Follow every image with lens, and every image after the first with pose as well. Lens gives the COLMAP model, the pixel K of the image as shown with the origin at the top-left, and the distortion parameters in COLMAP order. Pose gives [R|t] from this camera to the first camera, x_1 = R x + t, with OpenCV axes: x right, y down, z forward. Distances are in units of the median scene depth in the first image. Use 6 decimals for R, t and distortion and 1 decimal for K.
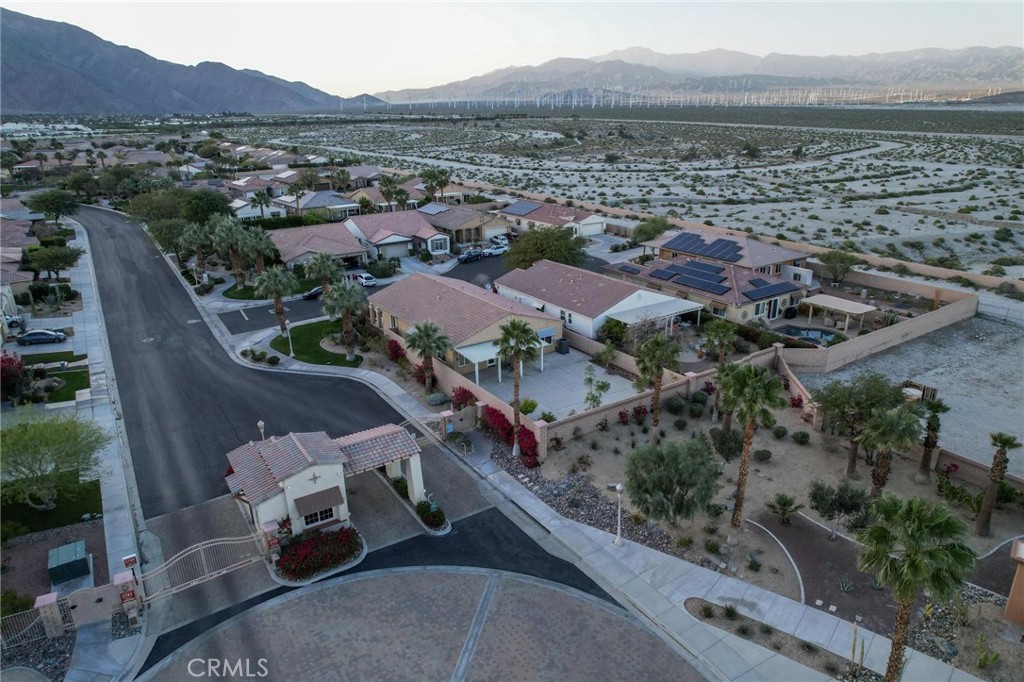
lens RADIAL K [[655.8, 0, 513.4], [0, 655.8, 345.8], [0, 0, 1]] dist [-0.082515, 0.074281]
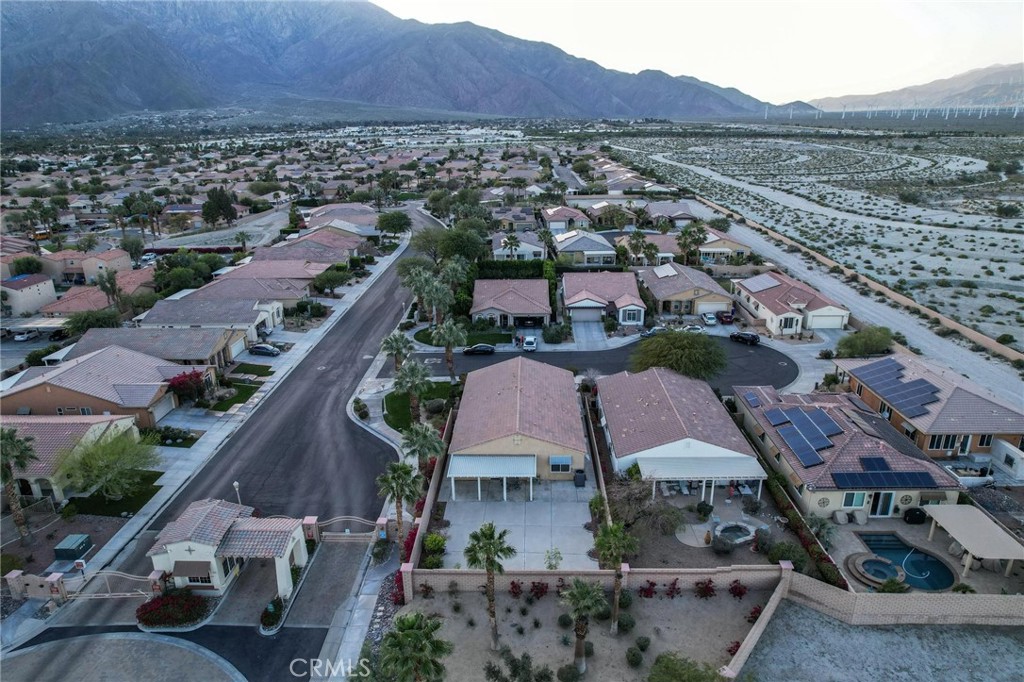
lens RADIAL K [[655.8, 0, 513.4], [0, 655.8, 345.8], [0, 0, 1]] dist [-0.082515, 0.074281]
pose [[0.822362, 0.190848, -0.536002, 0.649129], [-0.194900, 0.979560, 0.049754, -0.298536], [0.534542, 0.063551, 0.842749, 0.213403]]
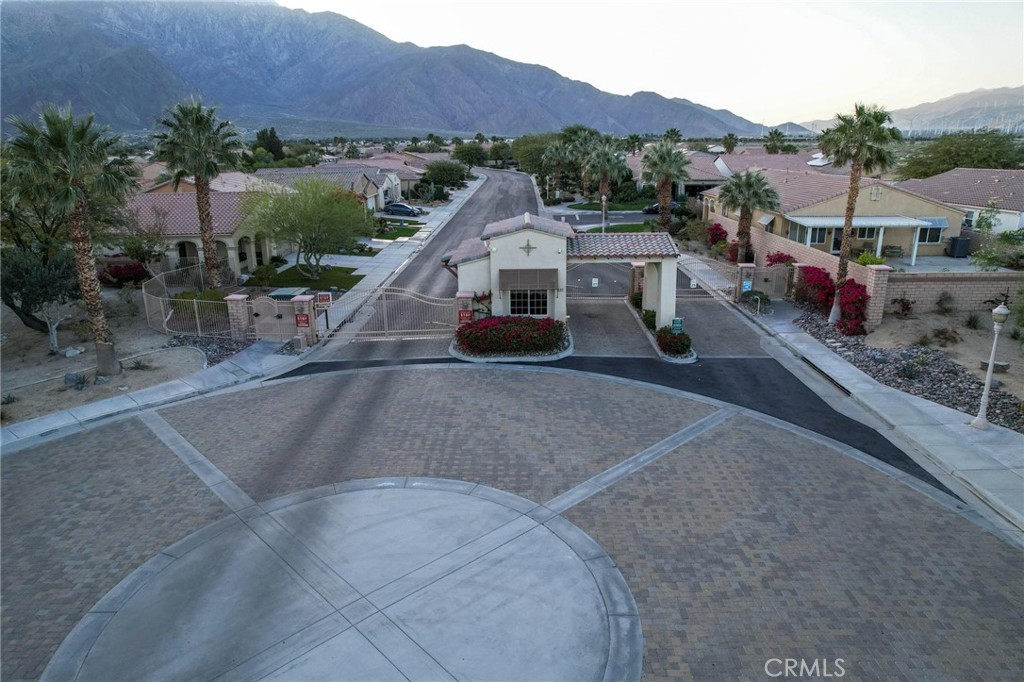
lens RADIAL K [[655.8, 0, 513.4], [0, 655.8, 345.8], [0, 0, 1]] dist [-0.082515, 0.074281]
pose [[0.827388, 0.169756, -0.535361, 0.095336], [-0.190629, 0.981521, 0.016615, 0.251385], [0.528289, 0.088308, 0.844460, 0.277448]]
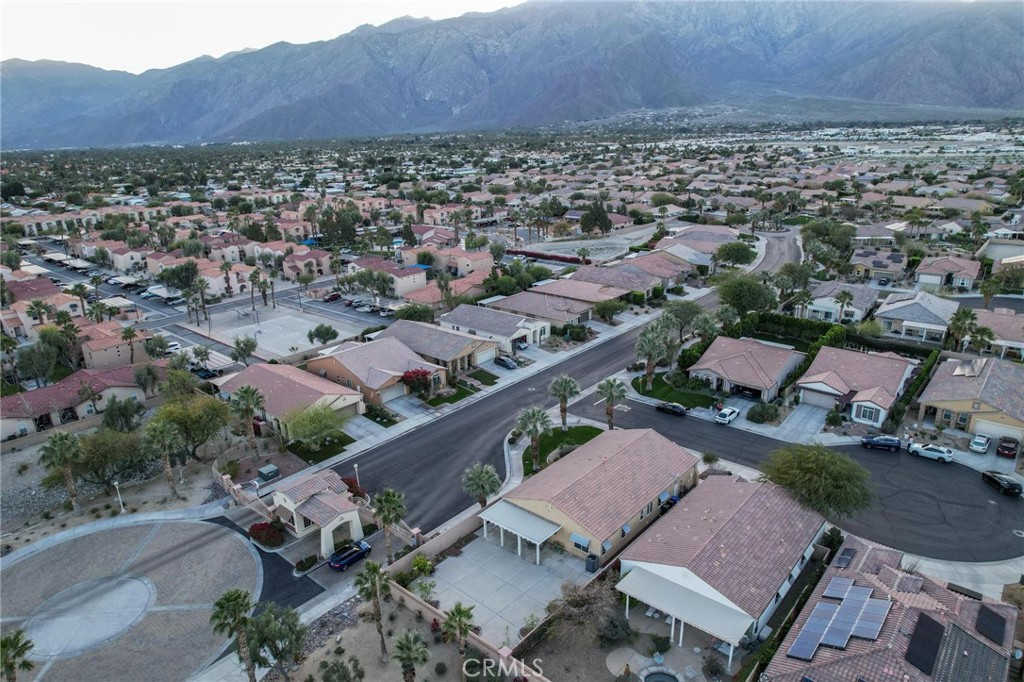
lens RADIAL K [[655.8, 0, 513.4], [0, 655.8, 345.8], [0, 0, 1]] dist [-0.082515, 0.074281]
pose [[0.274868, 0.317092, -0.907690, 1.134868], [-0.313774, 0.921950, 0.227056, -0.664493], [0.908842, 0.222399, 0.352910, 0.685307]]
